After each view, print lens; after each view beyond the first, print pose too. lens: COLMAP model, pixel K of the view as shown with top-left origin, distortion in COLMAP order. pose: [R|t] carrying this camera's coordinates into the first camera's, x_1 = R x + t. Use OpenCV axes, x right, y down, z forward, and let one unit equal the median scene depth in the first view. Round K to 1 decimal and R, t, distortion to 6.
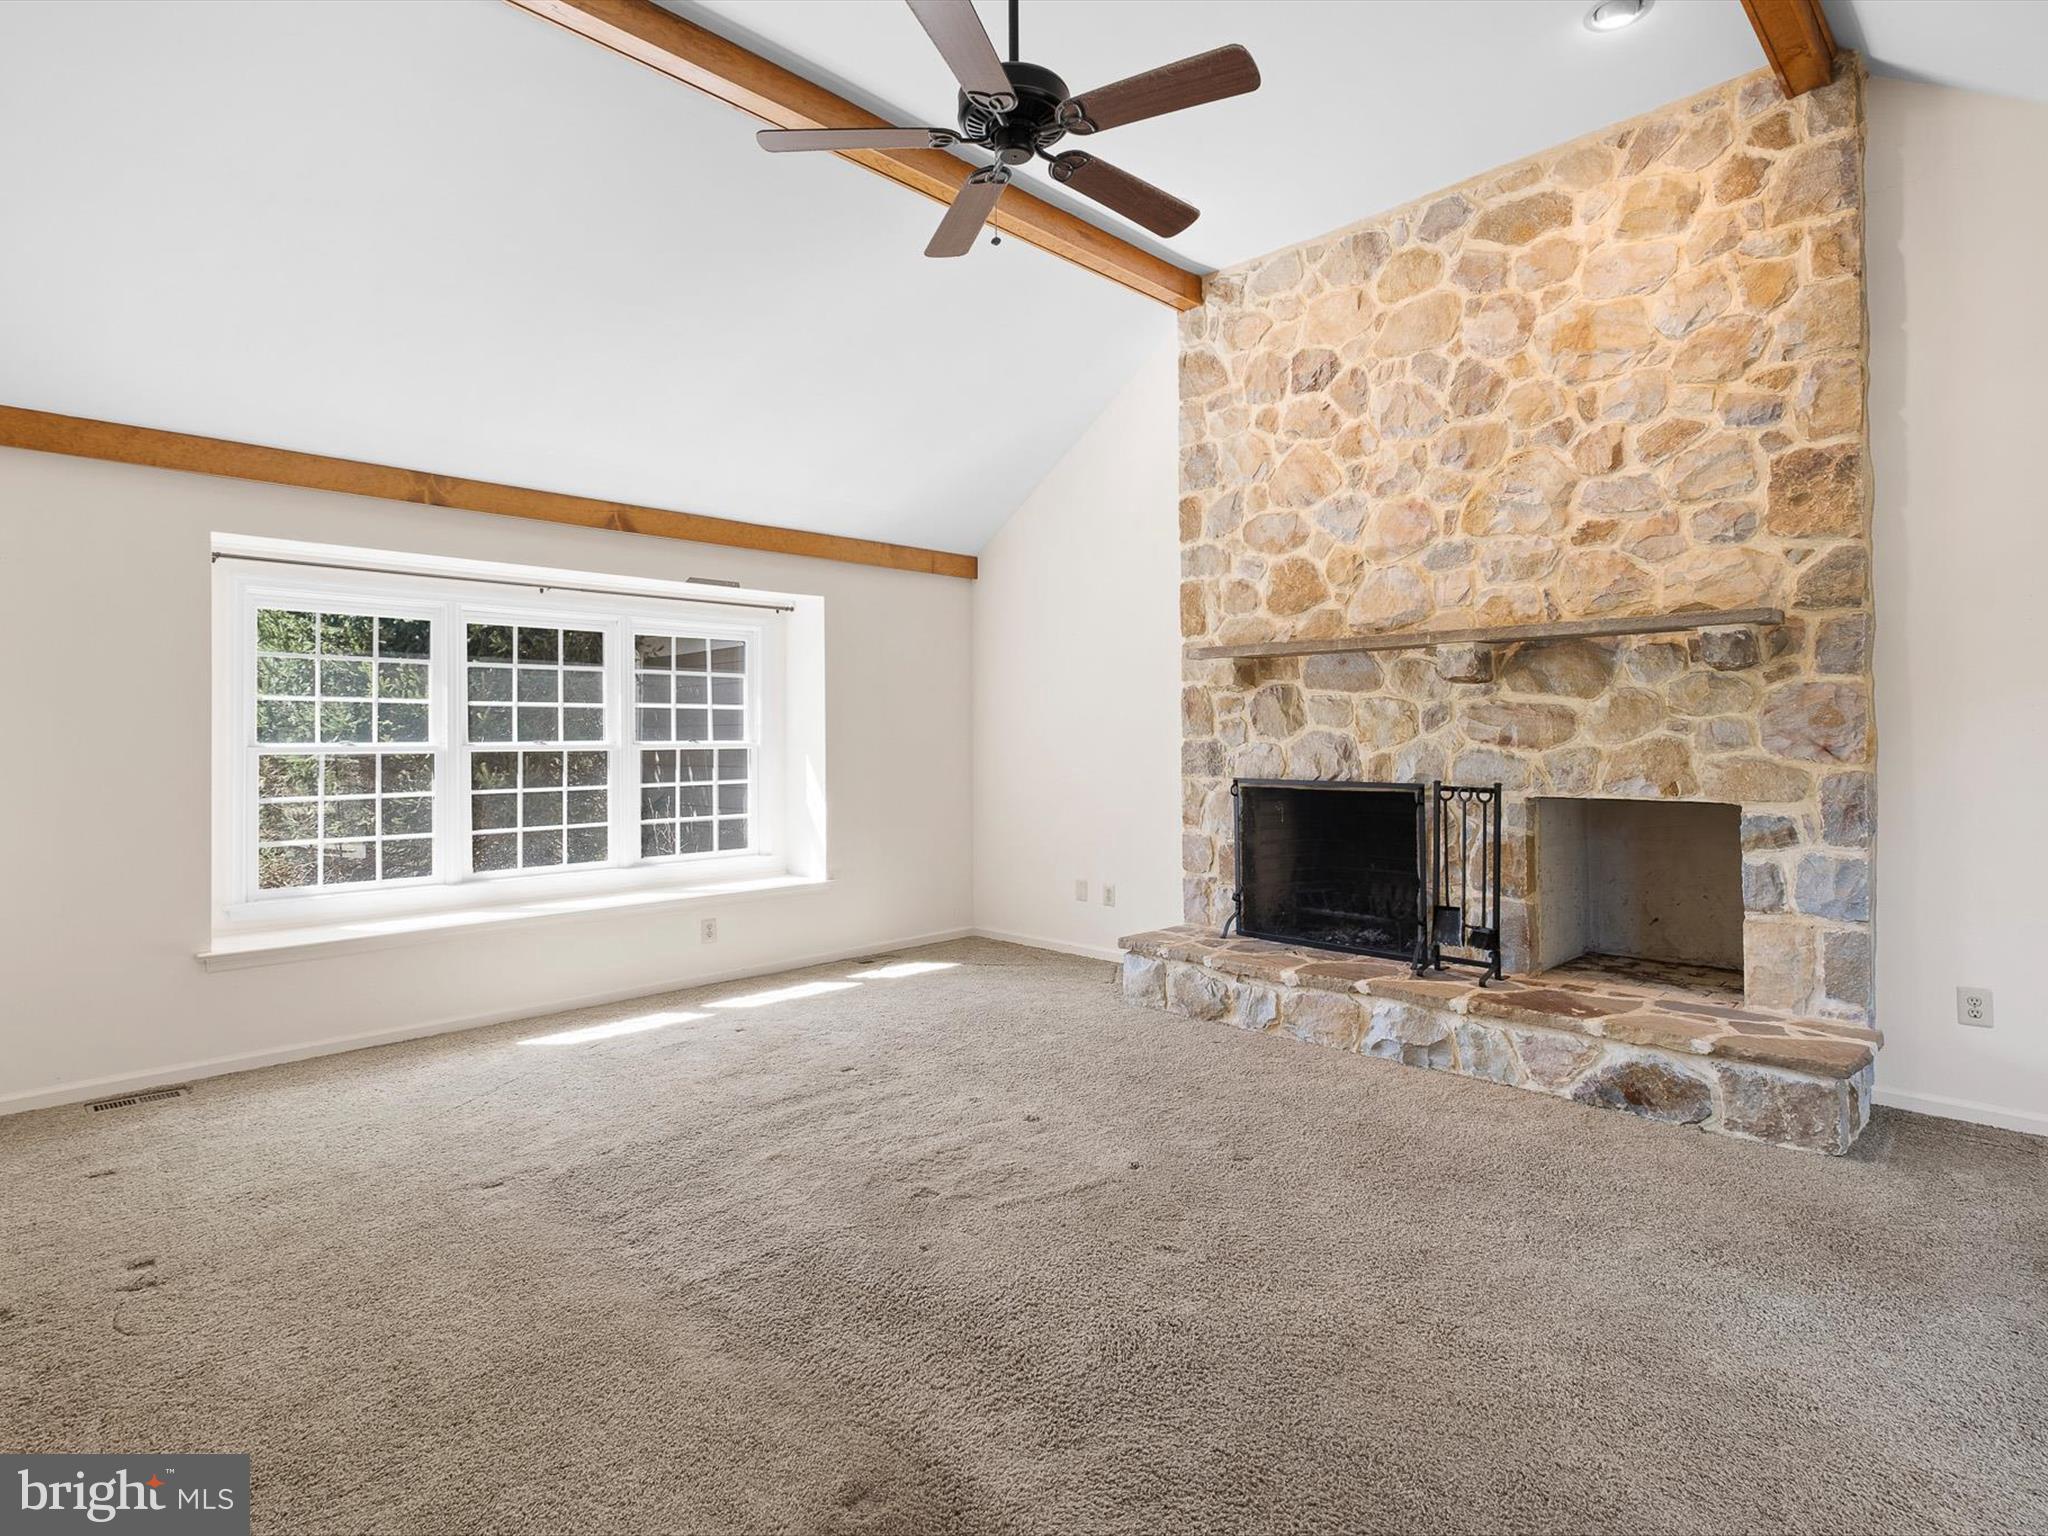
lens RADIAL K [[1055.0, 0, 1023.5], [0, 1055.0, 725.0], [0, 0, 1]] dist [-0.001524, -0.001087]
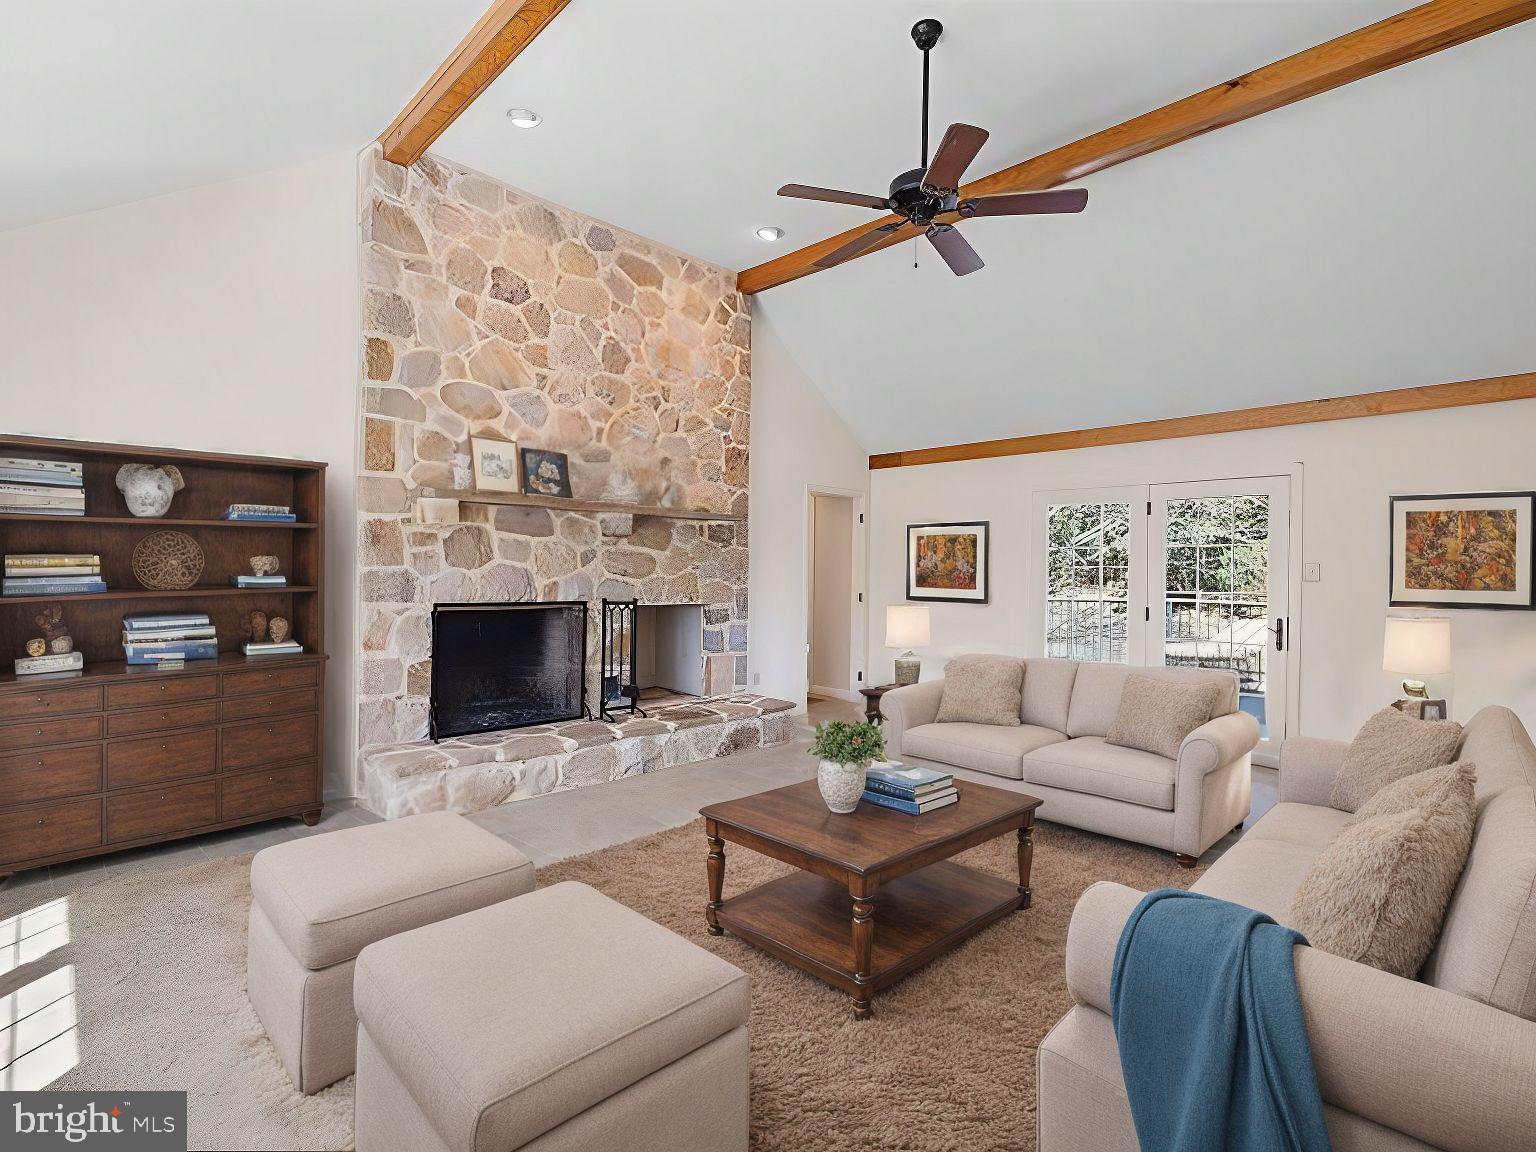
lens RADIAL K [[758.0, 0, 768.0], [0, 758.0, 576.0], [0, 0, 1]] dist [0.001948, -0.000195]
pose [[0.000406, 0.005658, 0.999984, -0.724323], [-0.021262, 0.999758, -0.005648, 0.020231], [-0.999774, -0.021259, 0.000526, 0.740747]]
